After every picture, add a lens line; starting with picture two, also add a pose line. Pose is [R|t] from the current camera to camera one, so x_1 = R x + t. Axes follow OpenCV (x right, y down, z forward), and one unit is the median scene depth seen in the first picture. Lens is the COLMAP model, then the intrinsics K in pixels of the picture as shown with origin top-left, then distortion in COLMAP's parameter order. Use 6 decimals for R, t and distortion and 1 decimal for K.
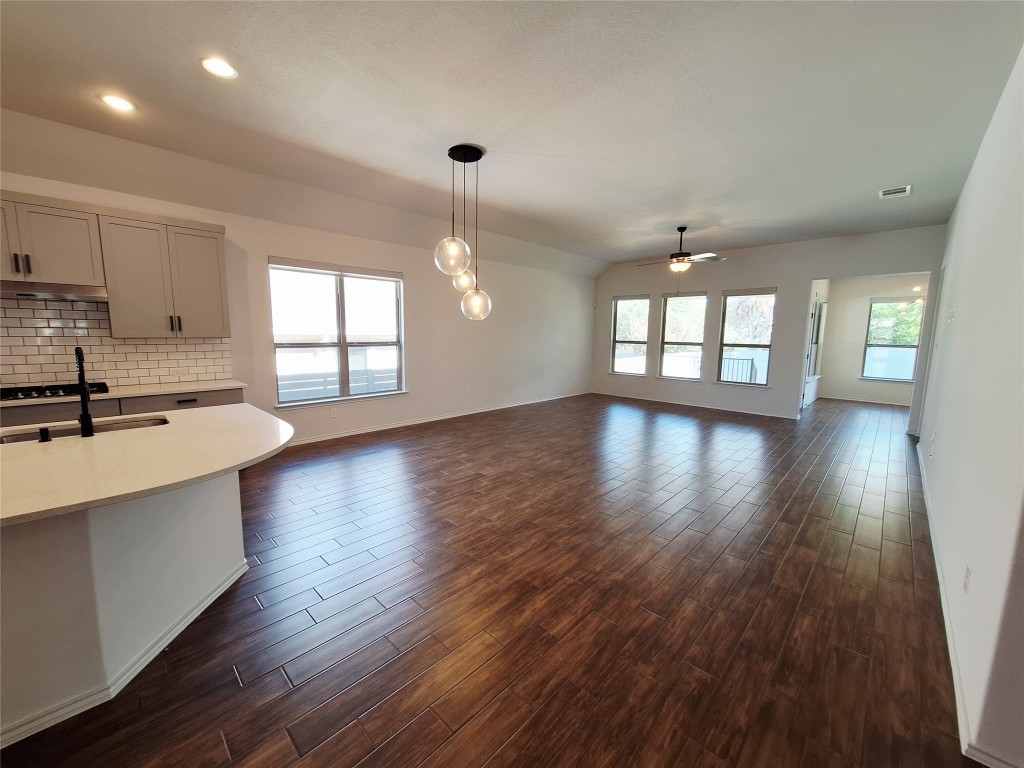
lens RADIAL K [[401.5, 0, 505.5], [0, 401.5, 382.6], [0, 0, 1]] dist [-0.001675, 0.000385]
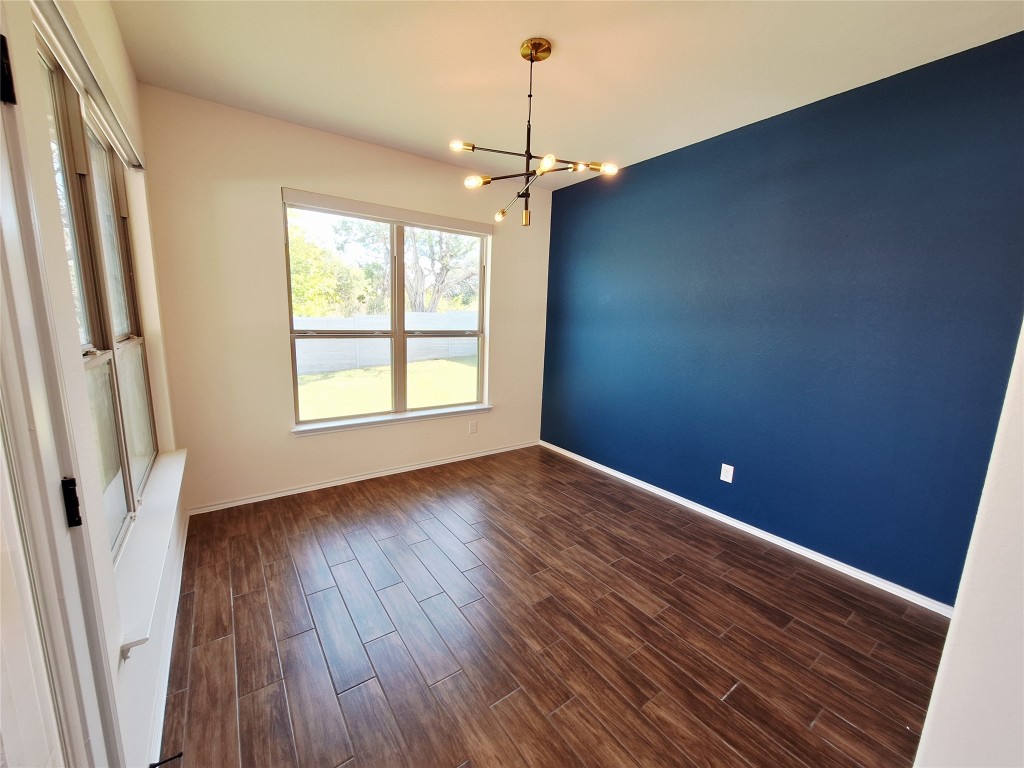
lens RADIAL K [[401.5, 0, 503.6], [0, 401.5, 382.3], [0, 0, 1]] dist [-0.001675, 0.000385]
pose [[0.982520, 0.051825, -0.178798, -0.113705], [-0.045422, 0.998178, 0.039720, -0.047872], [0.180531, -0.030904, 0.983084, 0.372427]]
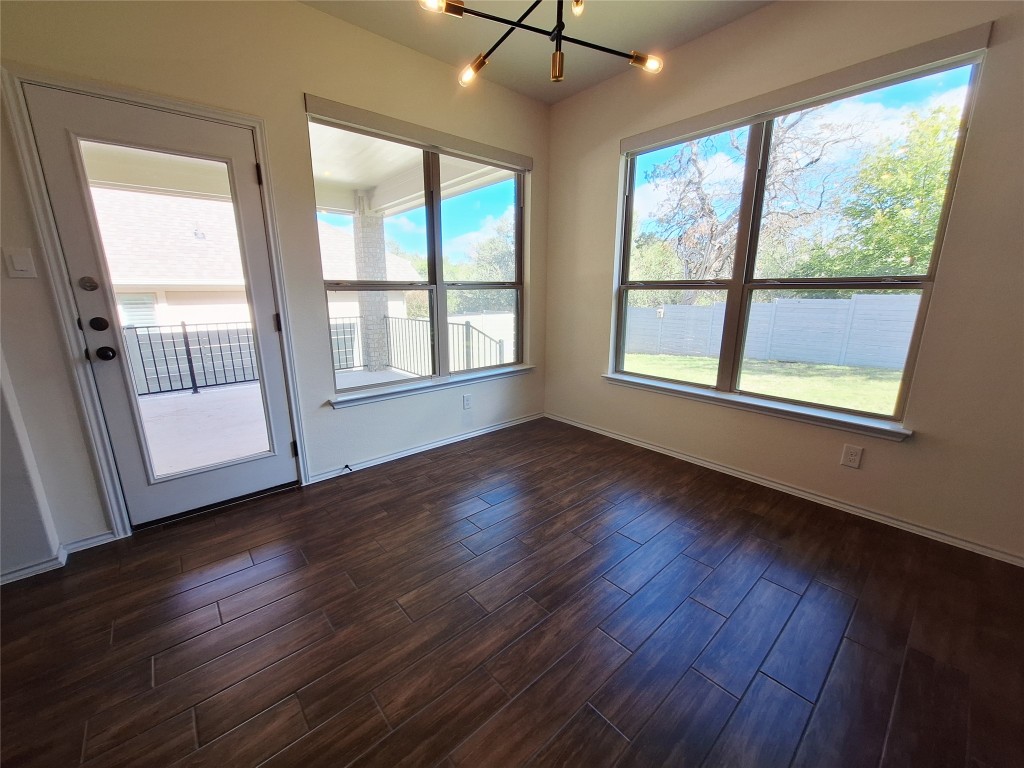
lens RADIAL K [[401.5, 0, 499.4], [0, 401.5, 385.2], [0, 0, 1]] dist [-0.001675, 0.000385]
pose [[-0.091065, 0.222766, -0.970609, 0.099627], [-0.122561, 0.964742, 0.232918, -0.053010], [0.988274, 0.140169, -0.060552, 0.735354]]
